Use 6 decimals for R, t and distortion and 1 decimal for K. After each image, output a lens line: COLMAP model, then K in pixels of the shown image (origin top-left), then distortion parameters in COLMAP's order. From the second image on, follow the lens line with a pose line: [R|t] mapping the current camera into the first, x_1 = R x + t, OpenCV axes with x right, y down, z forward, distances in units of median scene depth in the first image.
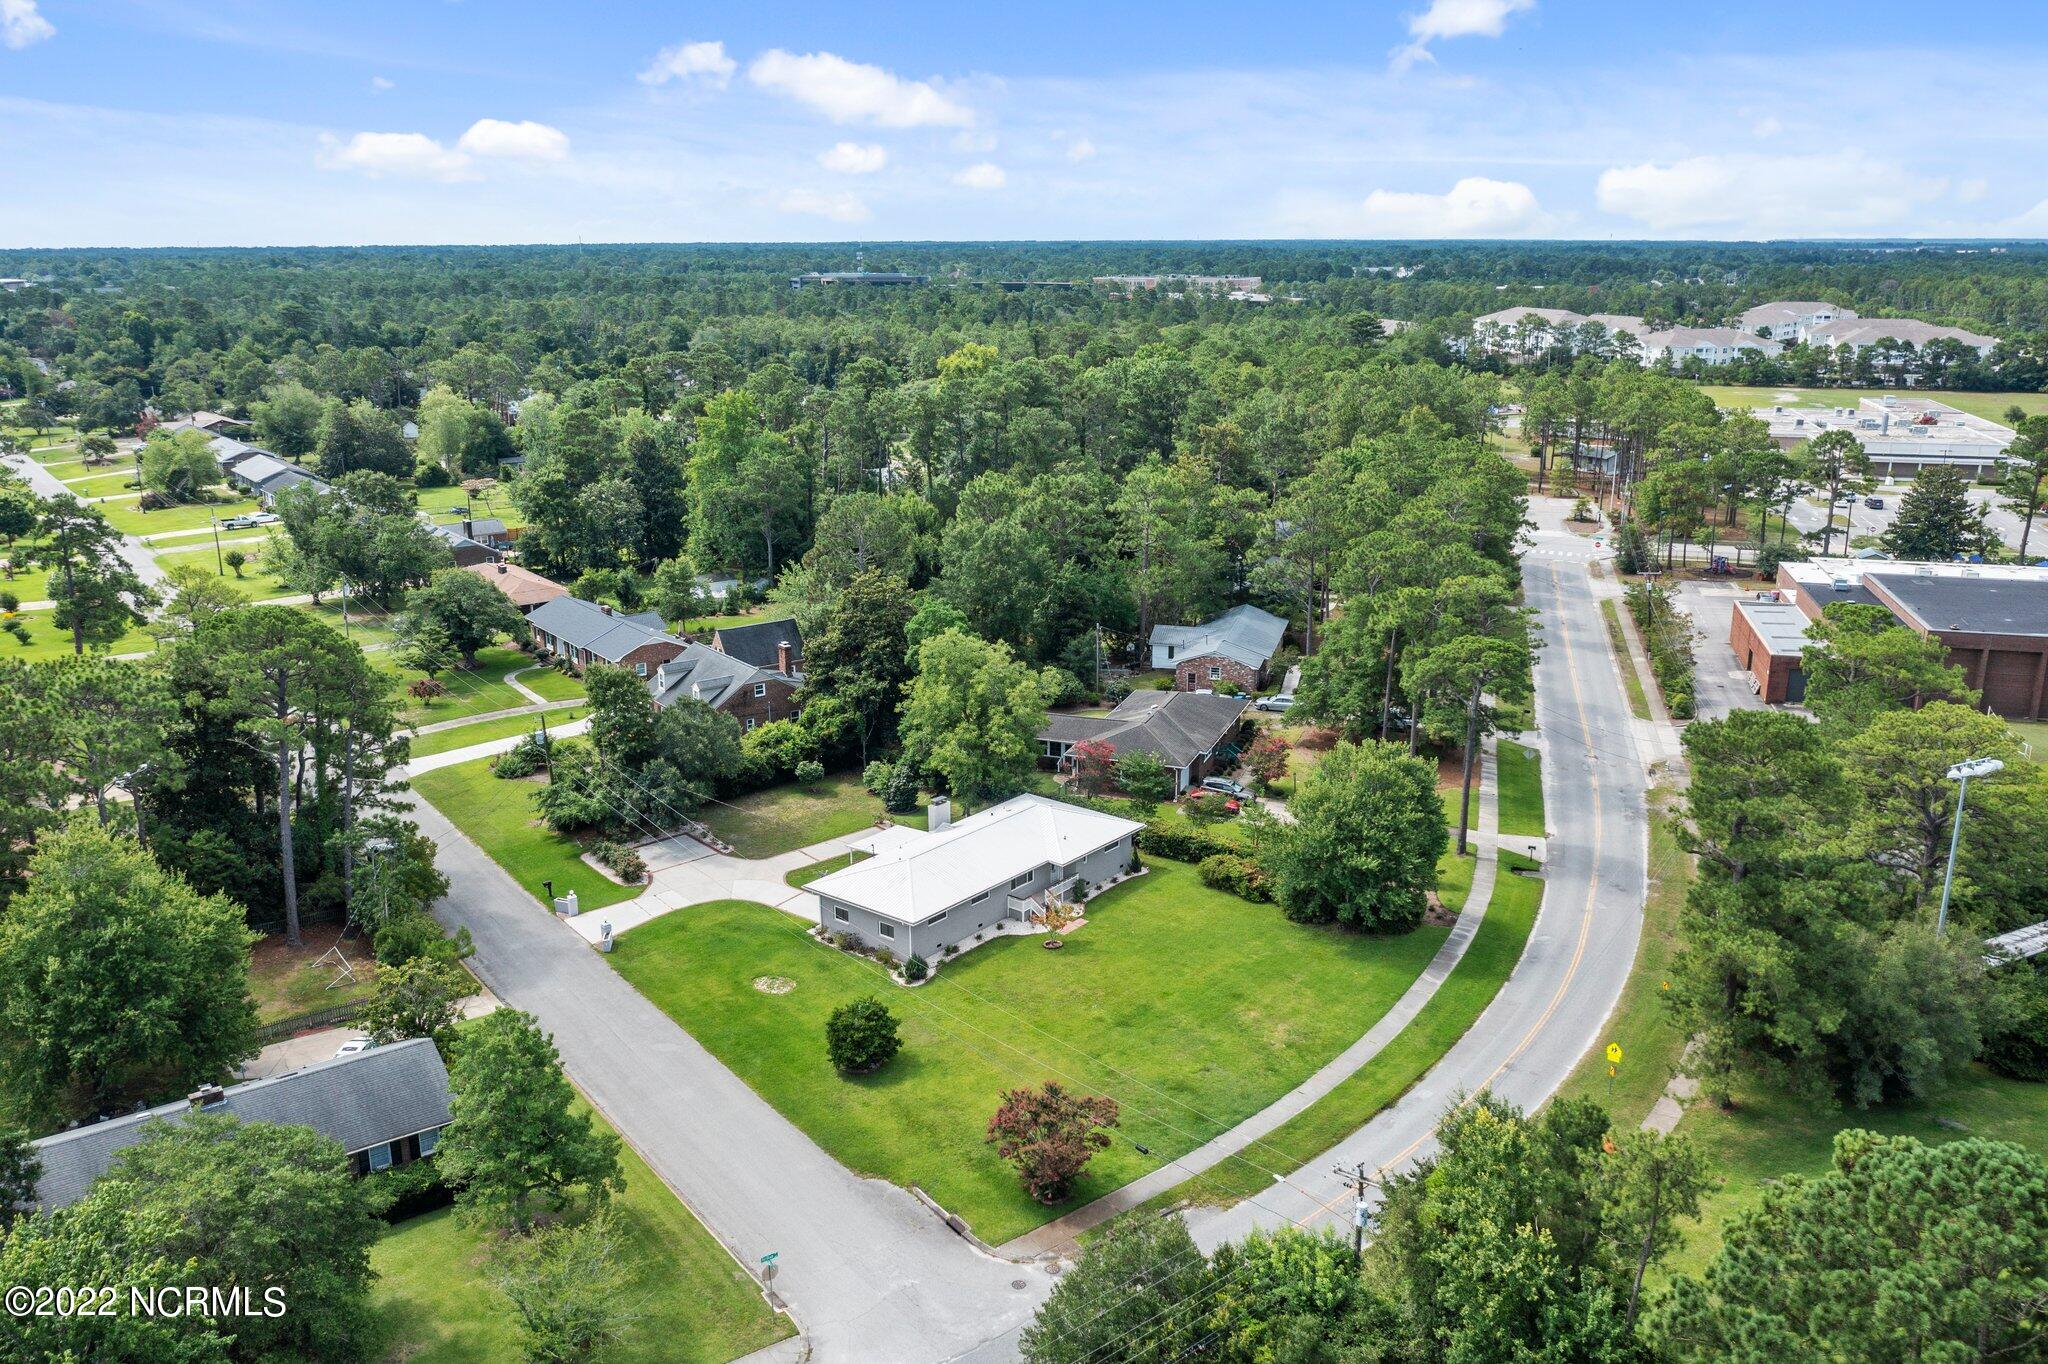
lens RADIAL K [[1628.4, 0, 1018.0], [0, 1628.4, 681.1], [0, 0, 1]] dist [-0.015948, 0.007275]
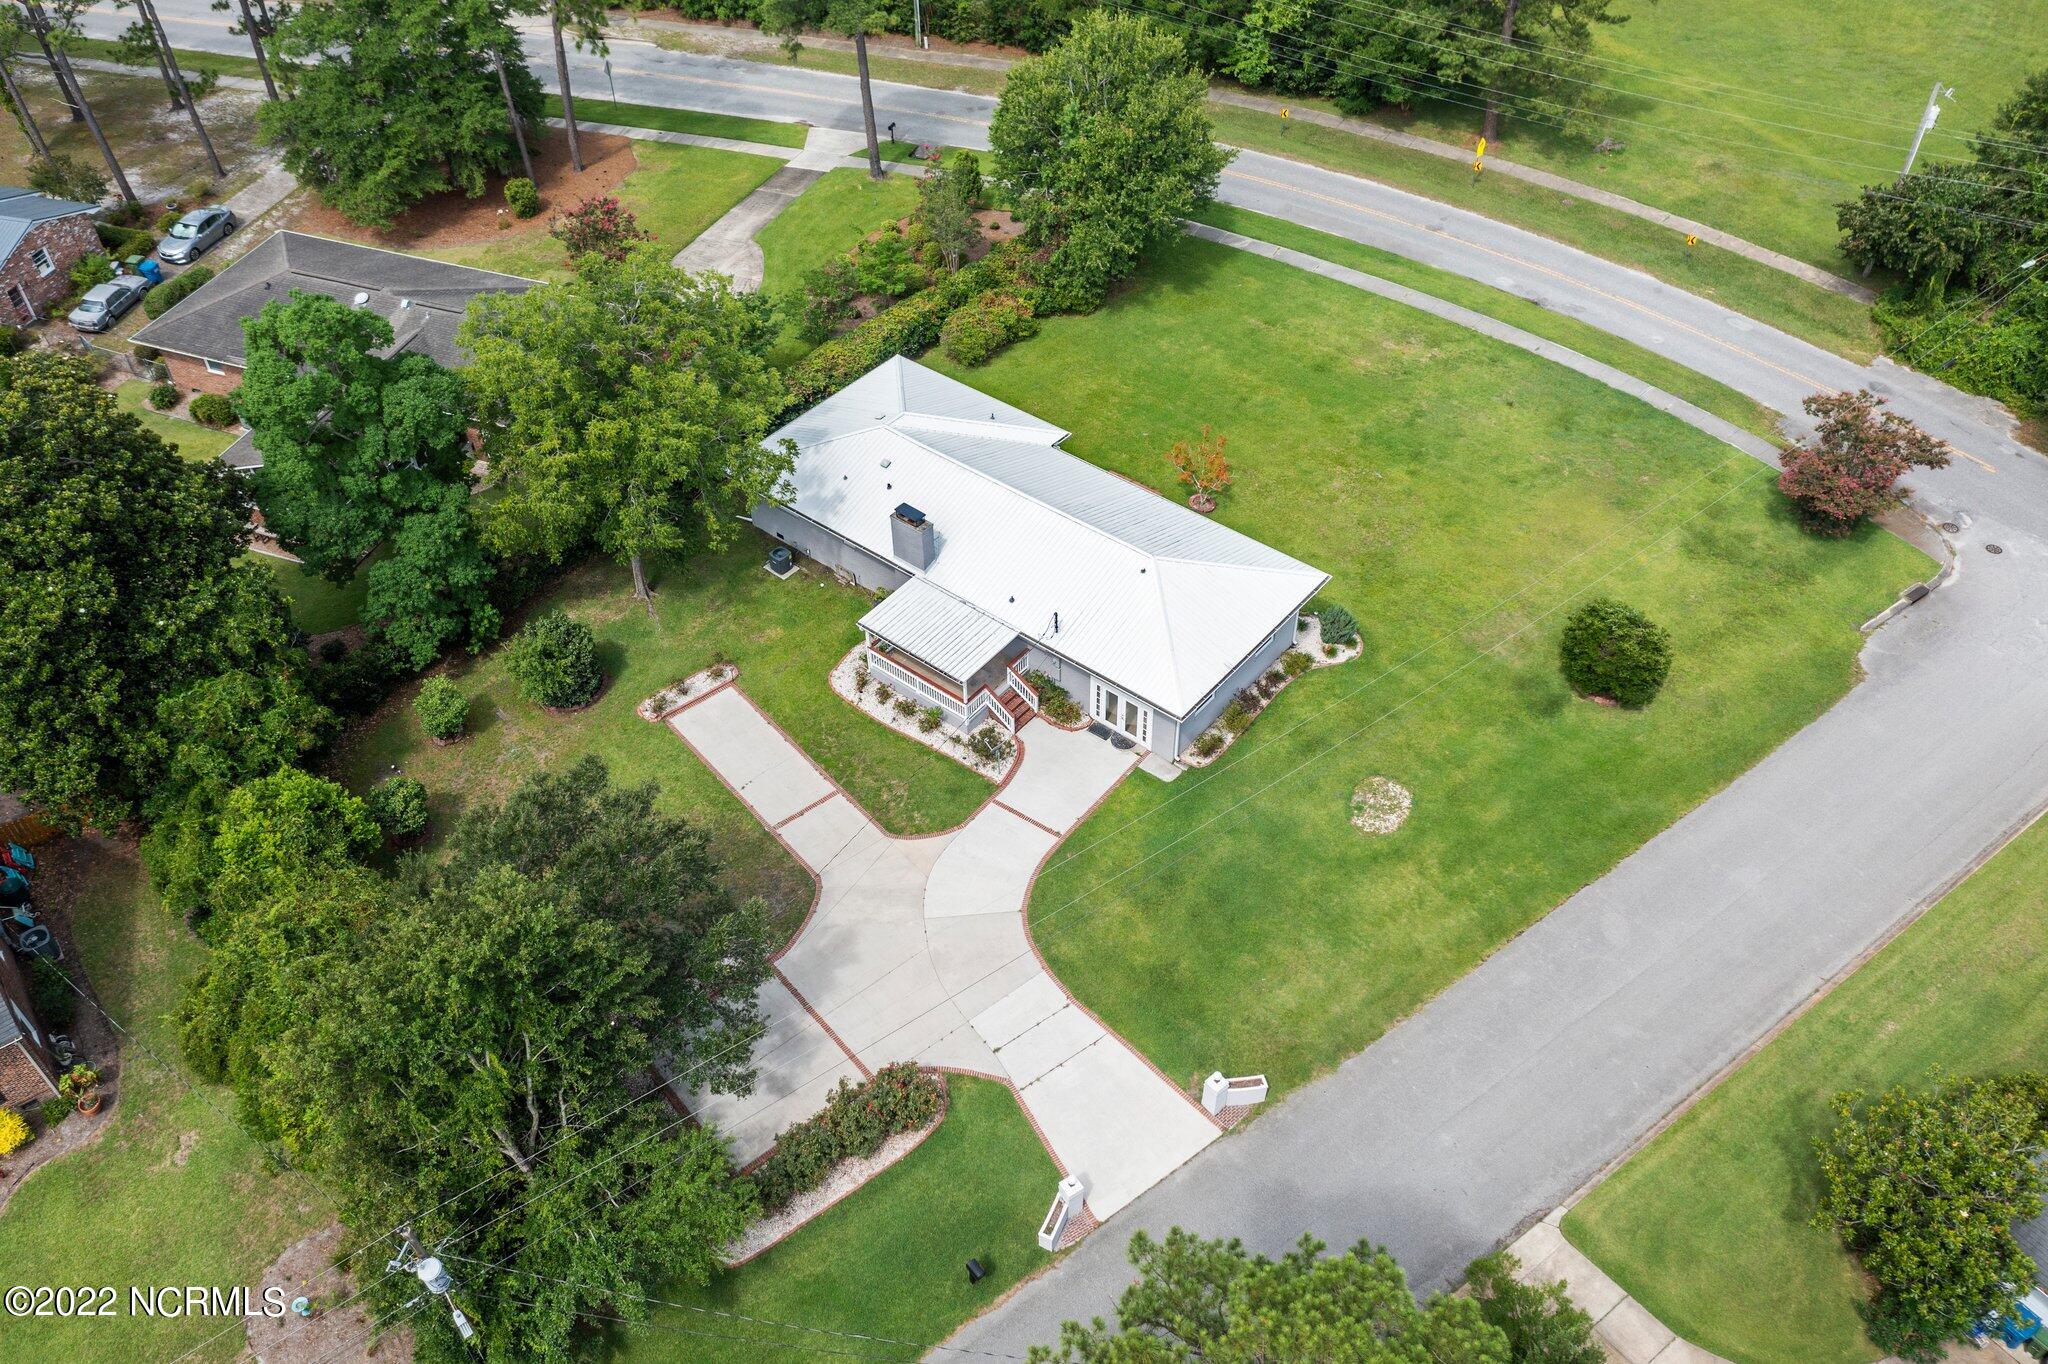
lens RADIAL K [[1628.4, 0, 1018.0], [0, 1628.4, 681.1], [0, 0, 1]] dist [-0.015948, 0.007275]
pose [[0.001935, -0.693485, 0.720469, -0.485579], [0.275266, 0.693006, 0.666311, -0.241924], [-0.961366, 0.197031, 0.192233, 0.904523]]
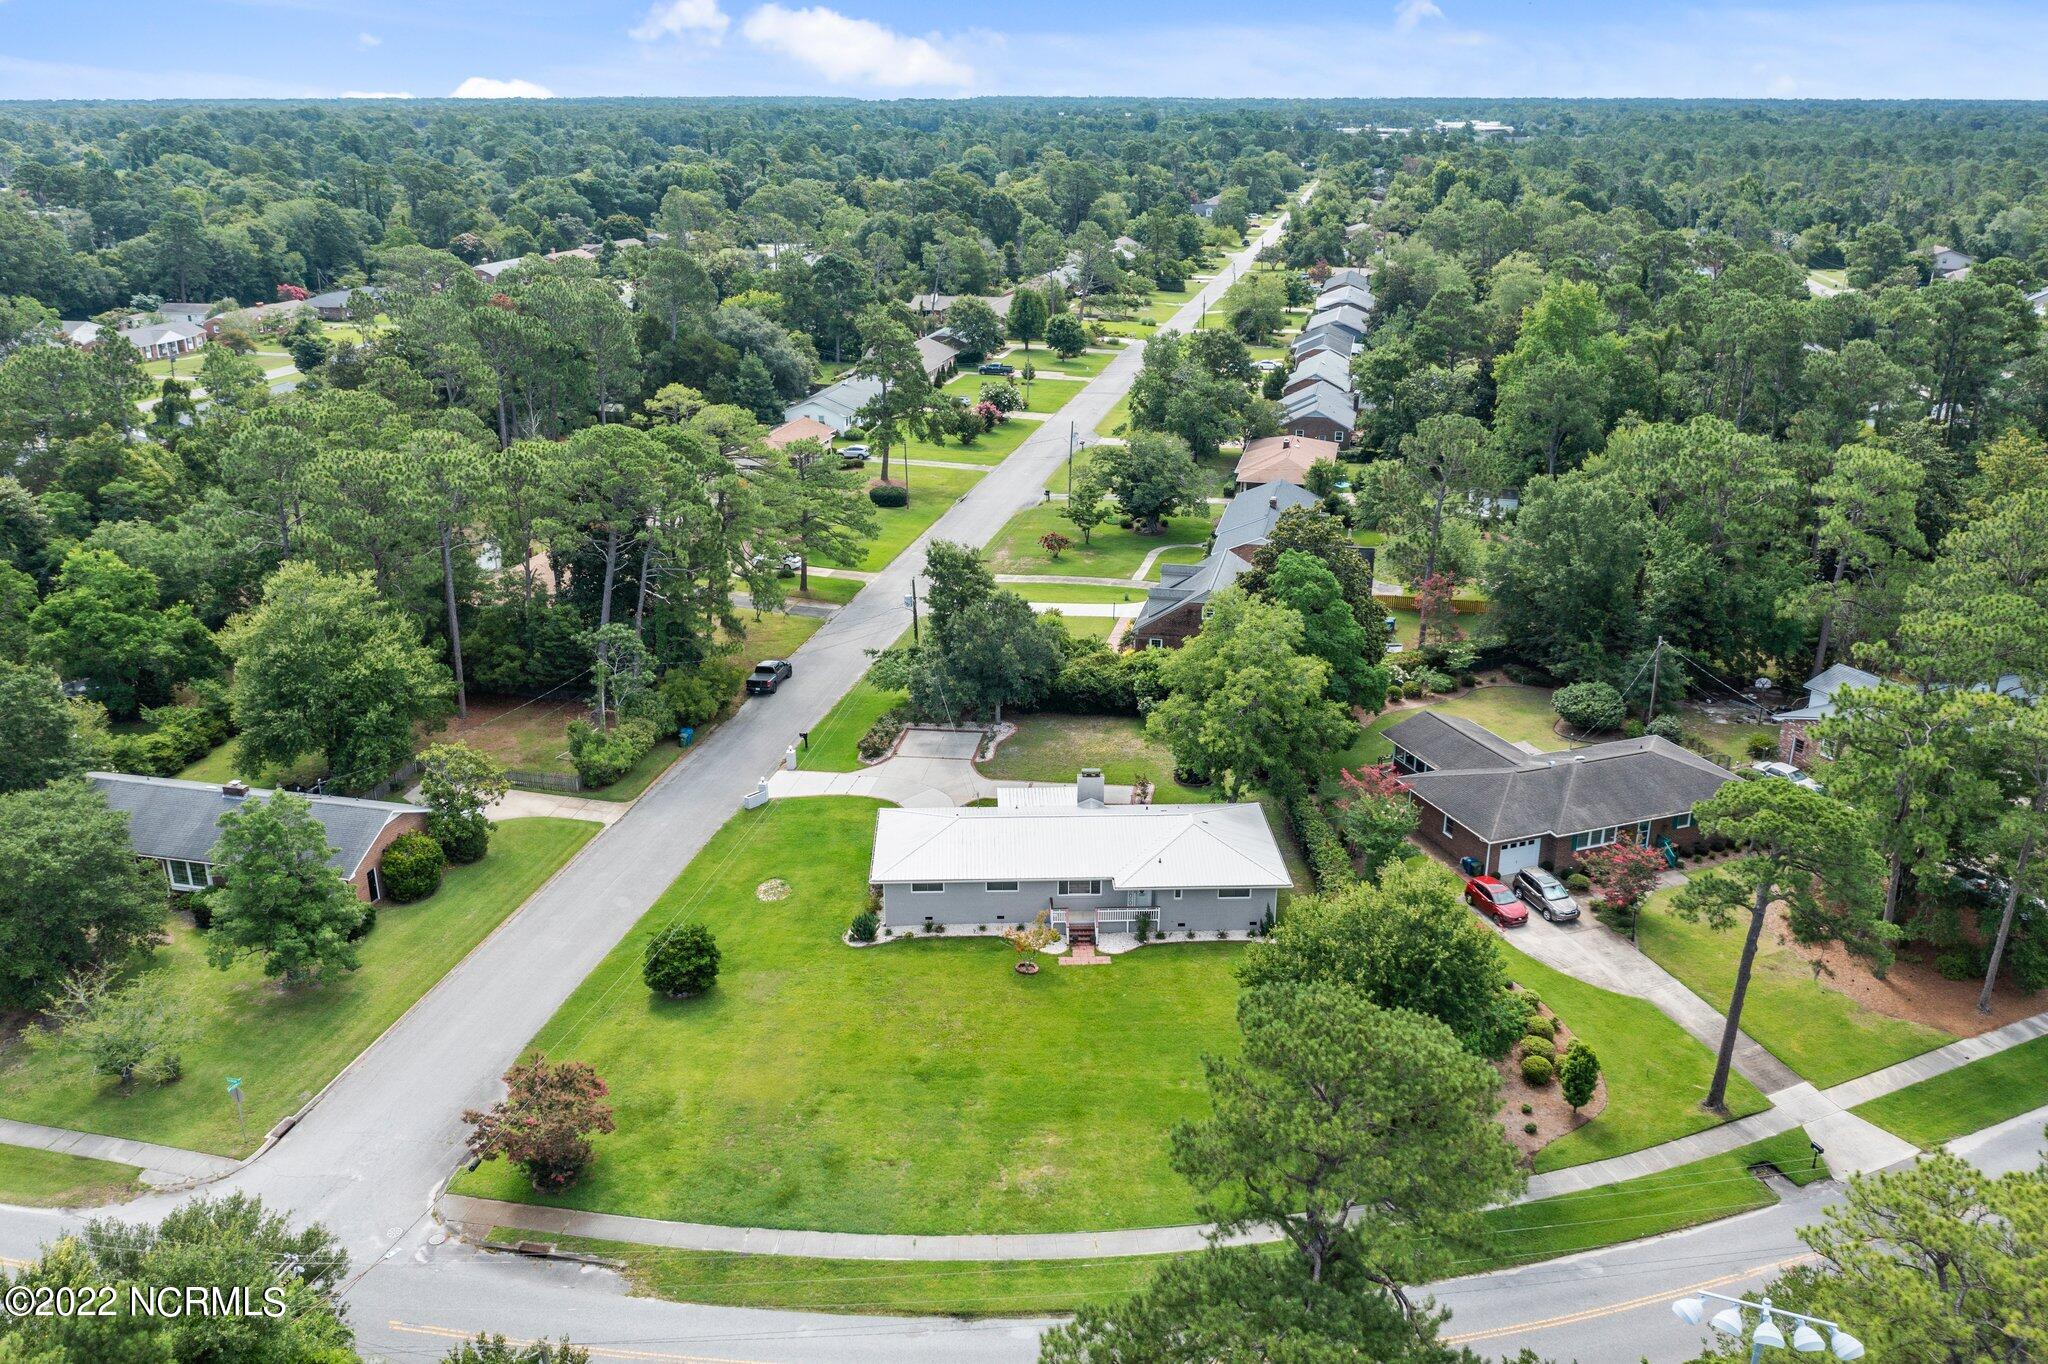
lens RADIAL K [[1628.4, 0, 1018.0], [0, 1628.4, 681.1], [0, 0, 1]] dist [-0.015948, 0.007275]
pose [[0.653342, 0.260504, -0.710832, 0.542971], [-0.200400, 0.964951, 0.169440, -0.114486], [0.730058, 0.031748, 0.682648, 0.396547]]
